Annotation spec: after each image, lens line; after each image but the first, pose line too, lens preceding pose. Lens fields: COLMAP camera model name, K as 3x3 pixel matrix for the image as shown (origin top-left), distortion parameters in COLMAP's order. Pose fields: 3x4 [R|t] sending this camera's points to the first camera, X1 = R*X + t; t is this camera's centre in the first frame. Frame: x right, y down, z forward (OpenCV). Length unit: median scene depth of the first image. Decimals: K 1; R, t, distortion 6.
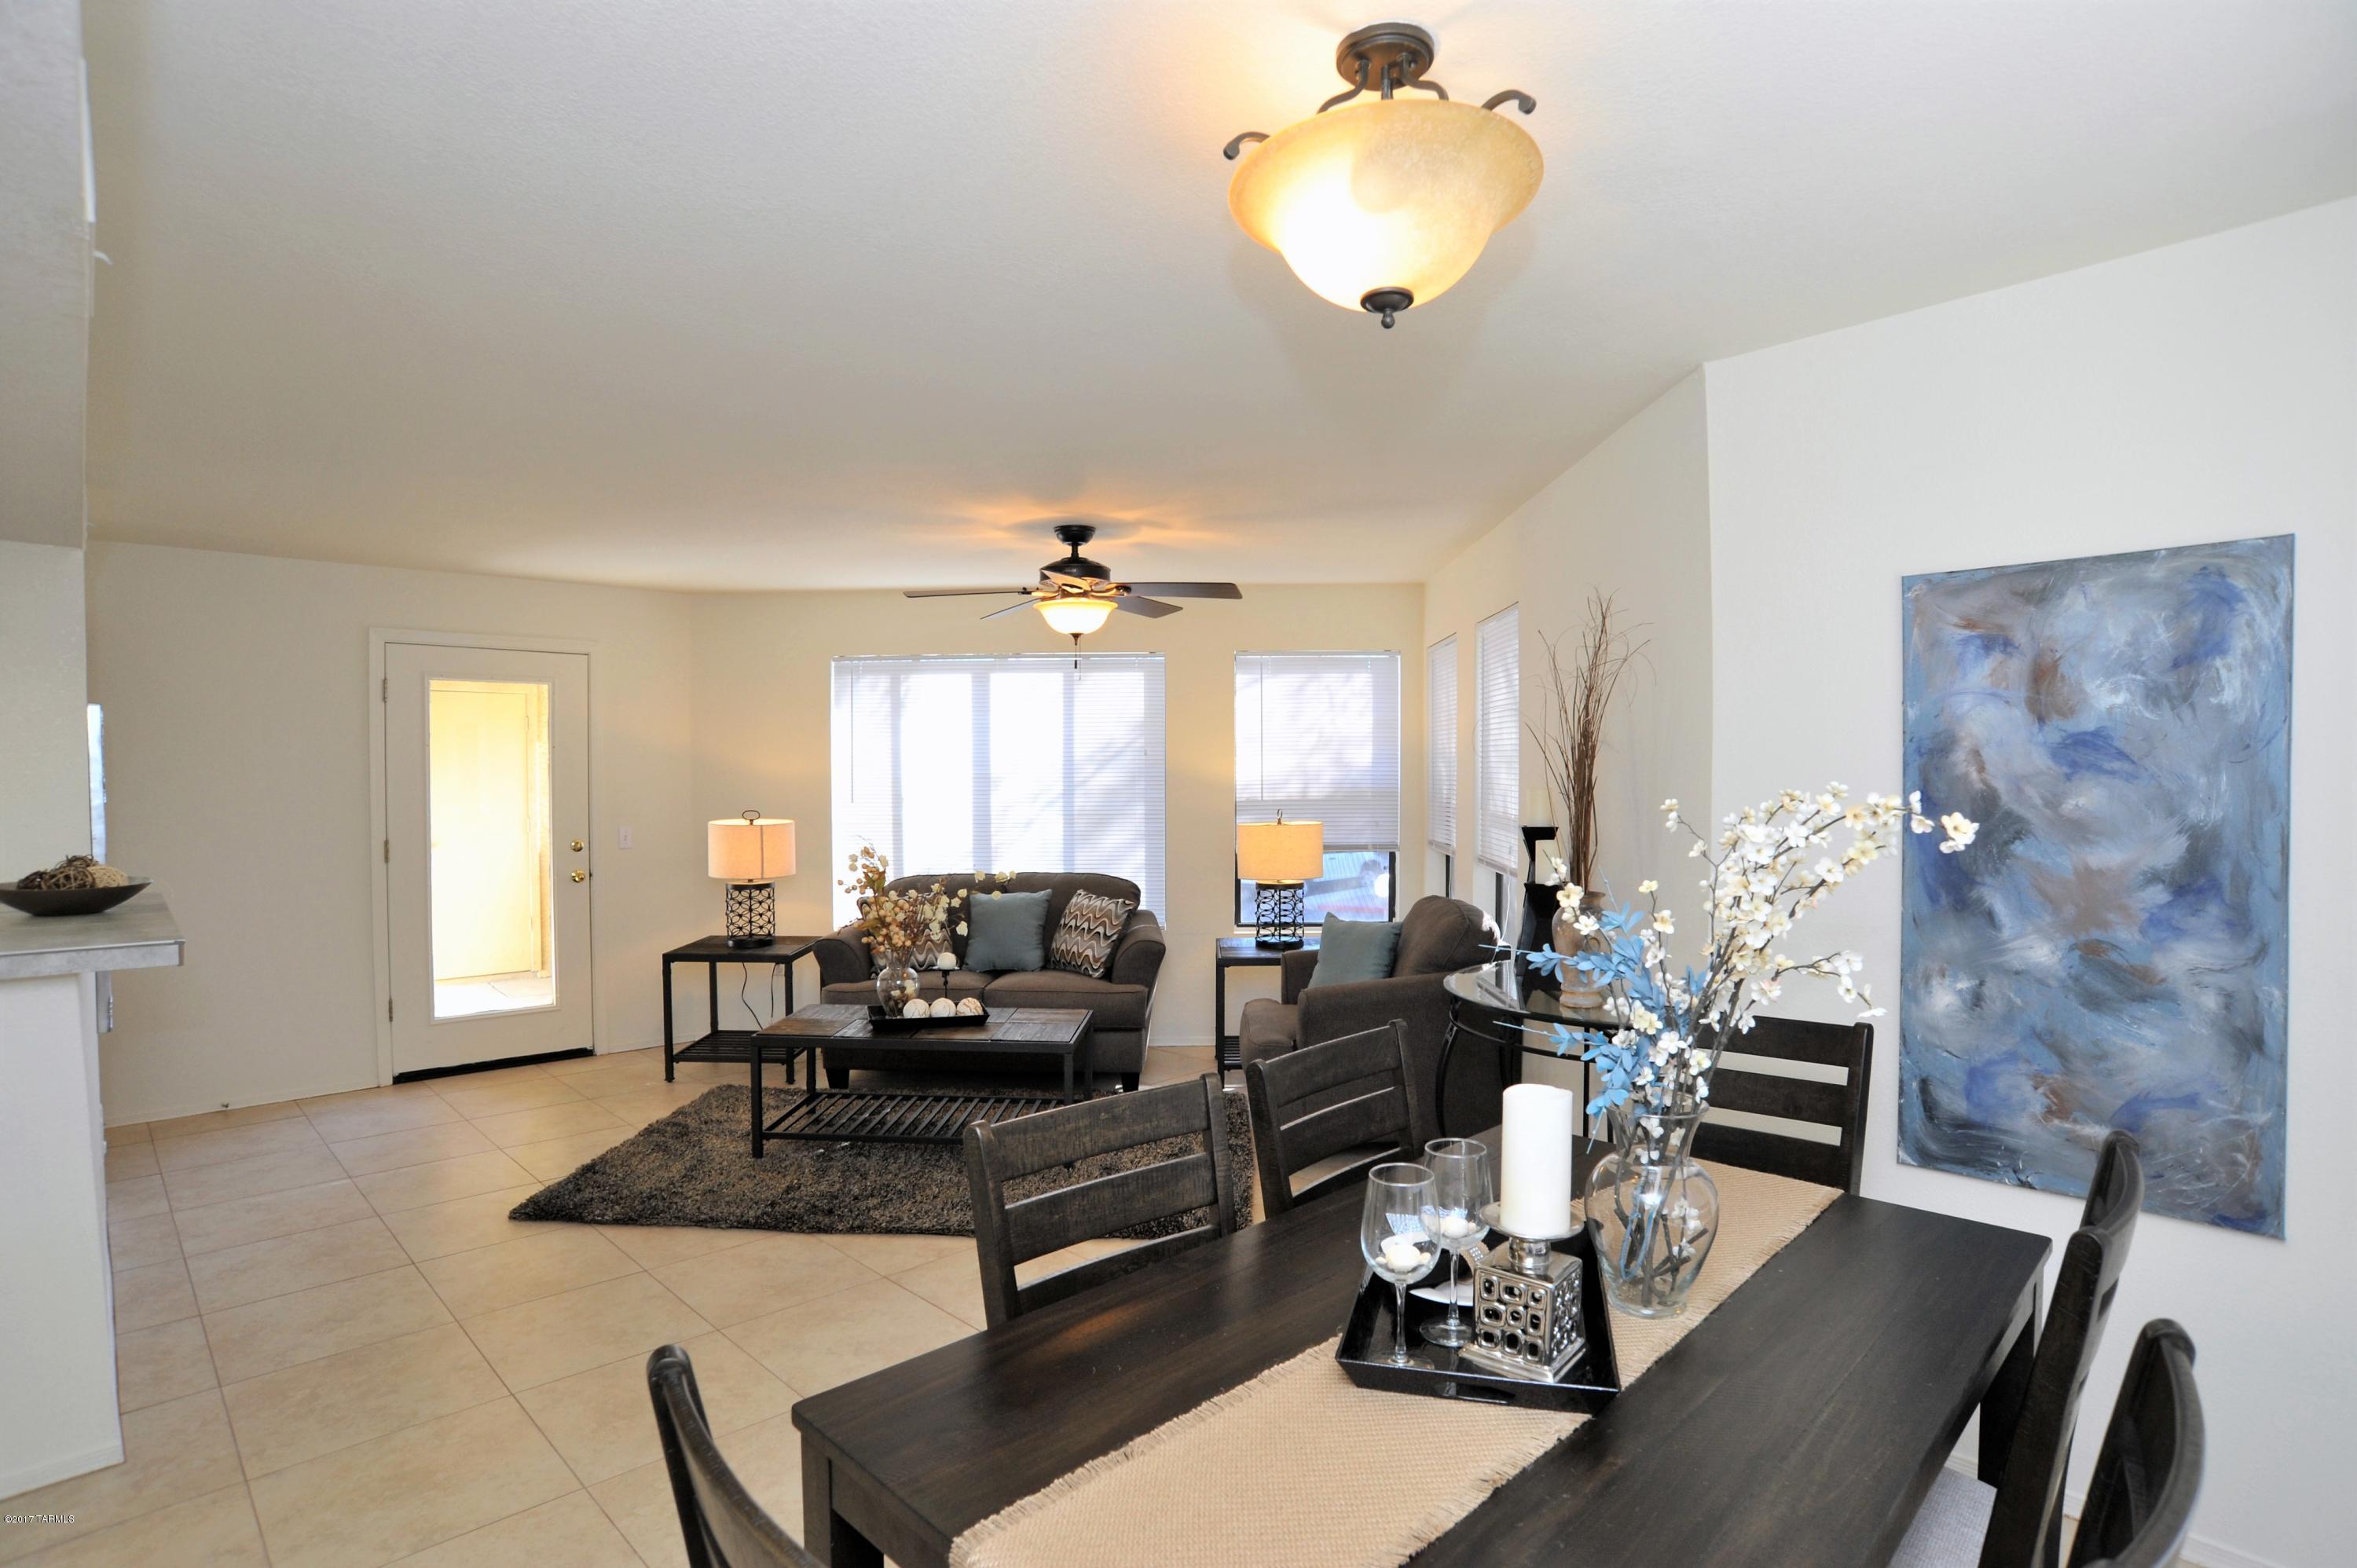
lens RADIAL K [[1209.5, 0, 1160.6], [0, 1209.5, 801.8], [0, 0, 1]] dist [-0.046607, 0.009980]
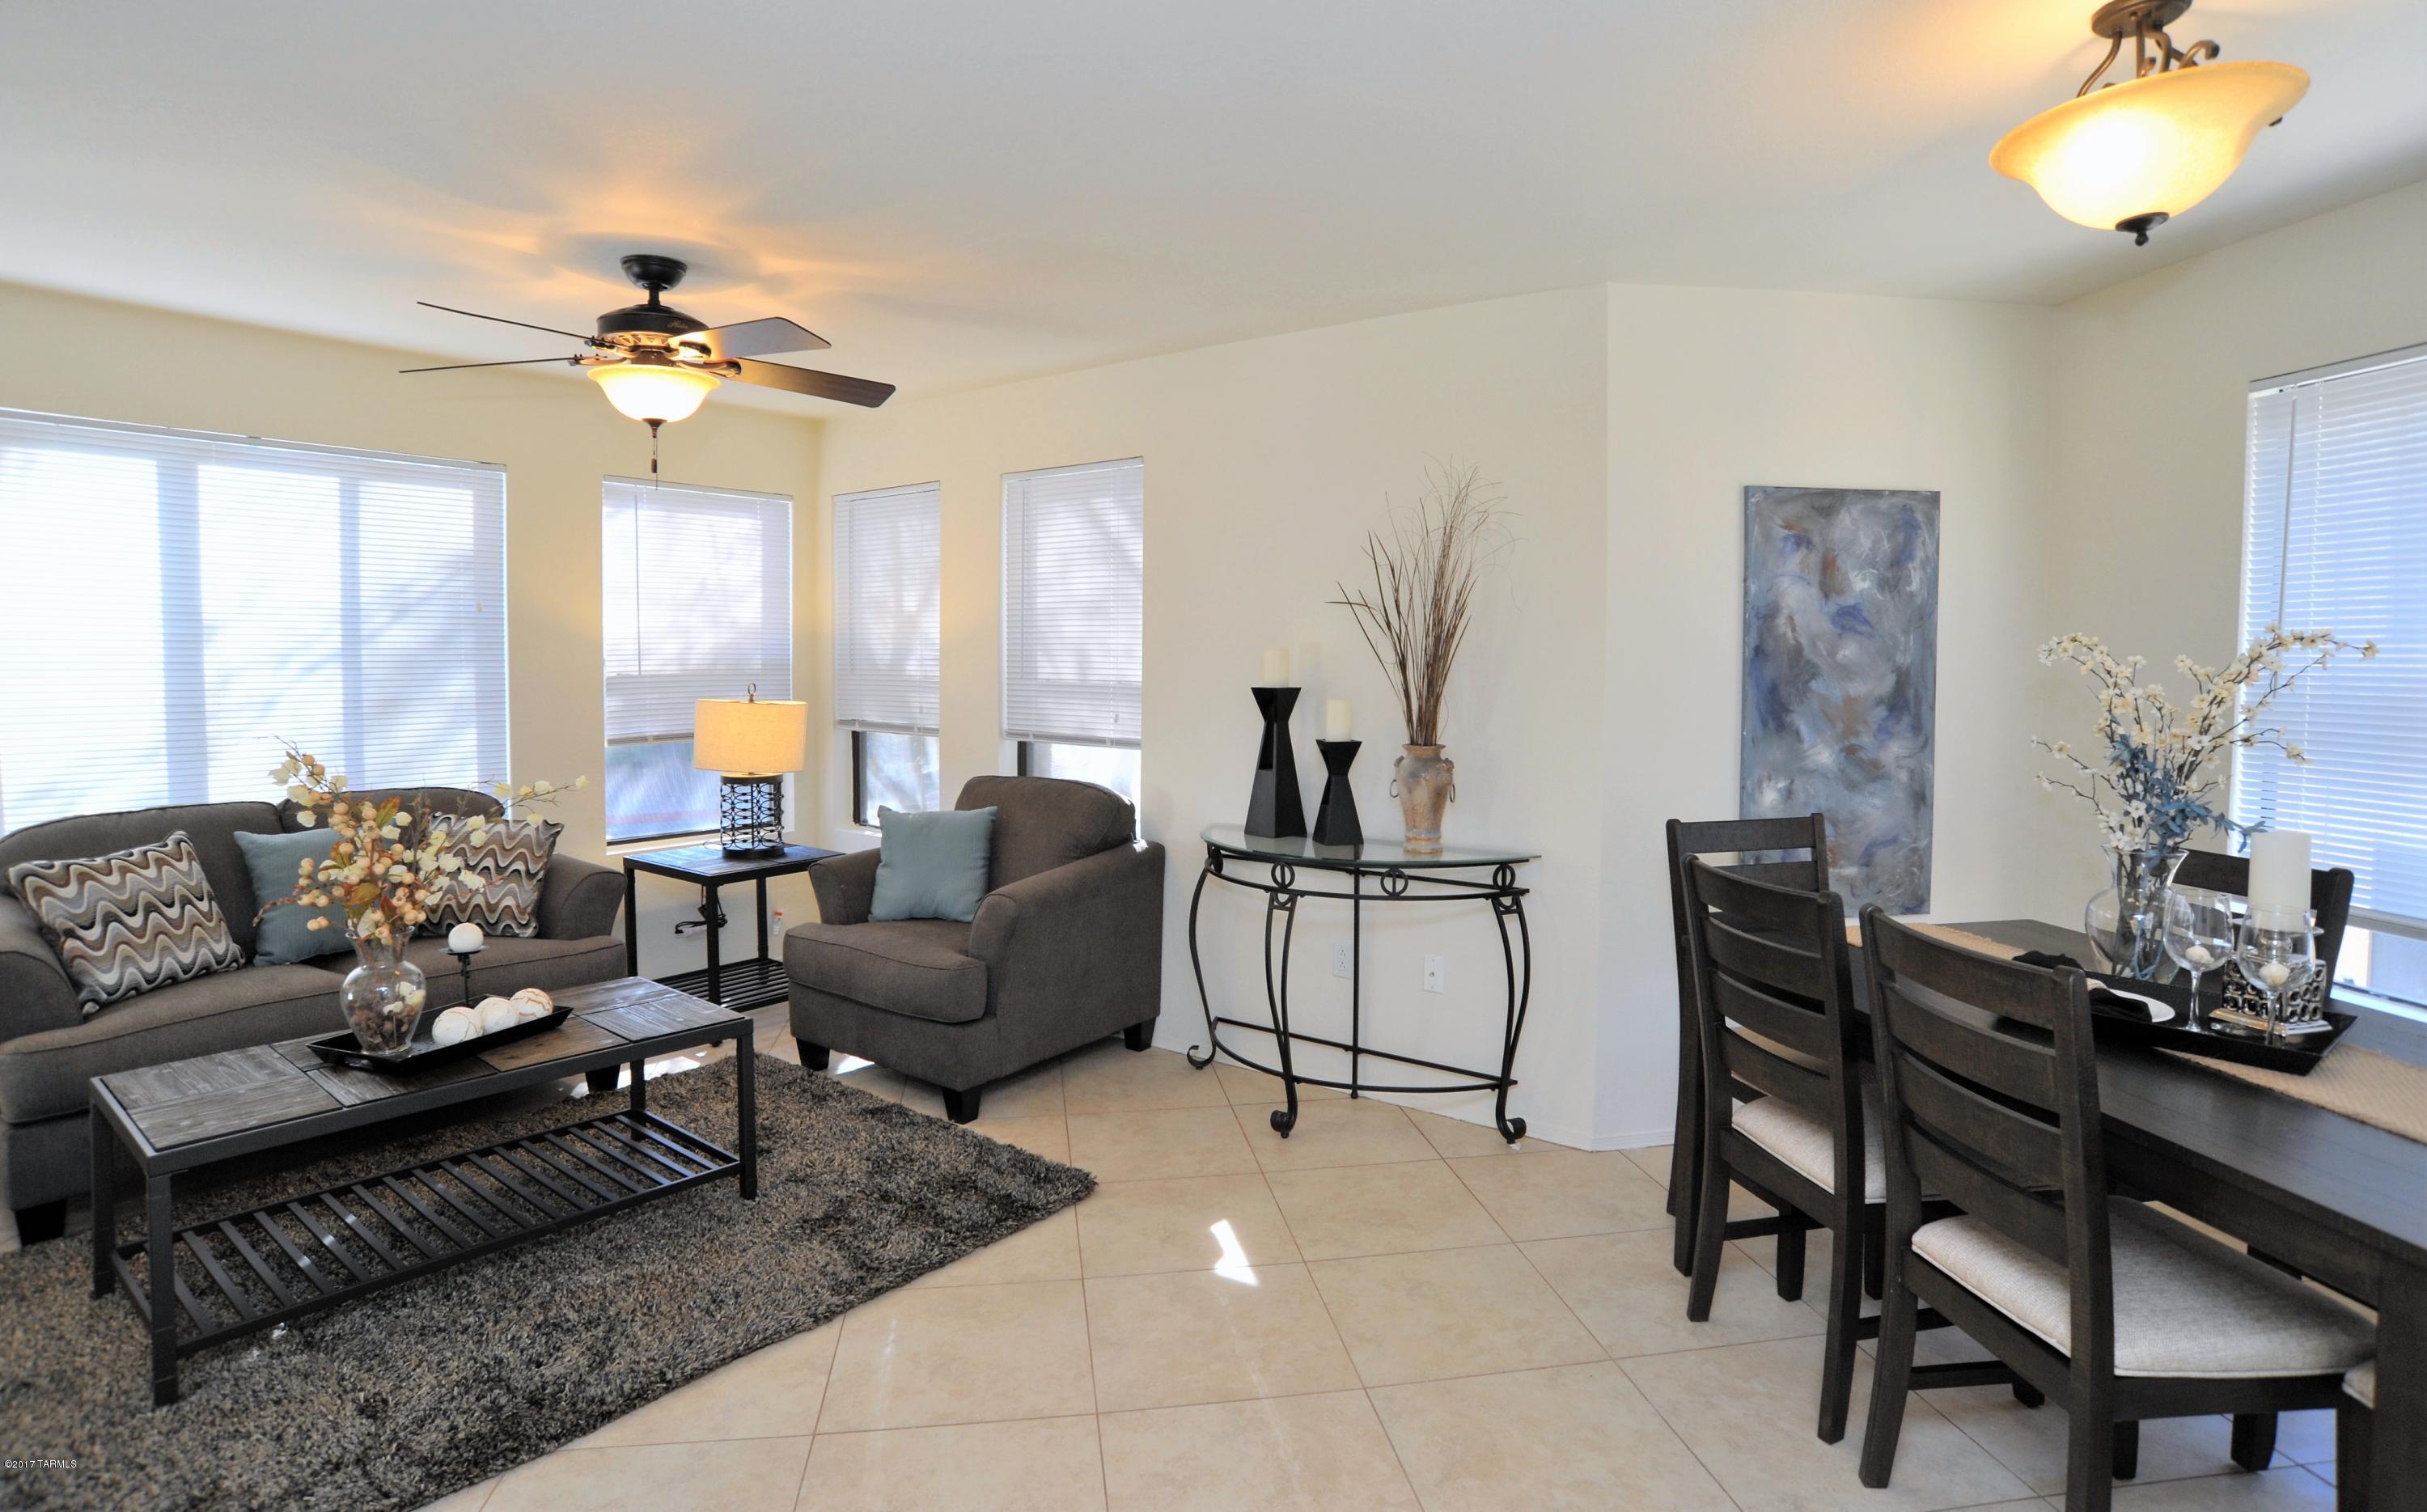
lens RADIAL K [[1302.7, 0, 1094.0], [0, 1302.7, 711.4], [0, 0, 1]] dist [-0.048181, 0.007685]
pose [[0.588776, -0.033911, 0.807584, -0.509725], [0.015694, 0.999411, 0.030524, 0.004560], [-0.808144, -0.005297, 0.588961, 0.377703]]
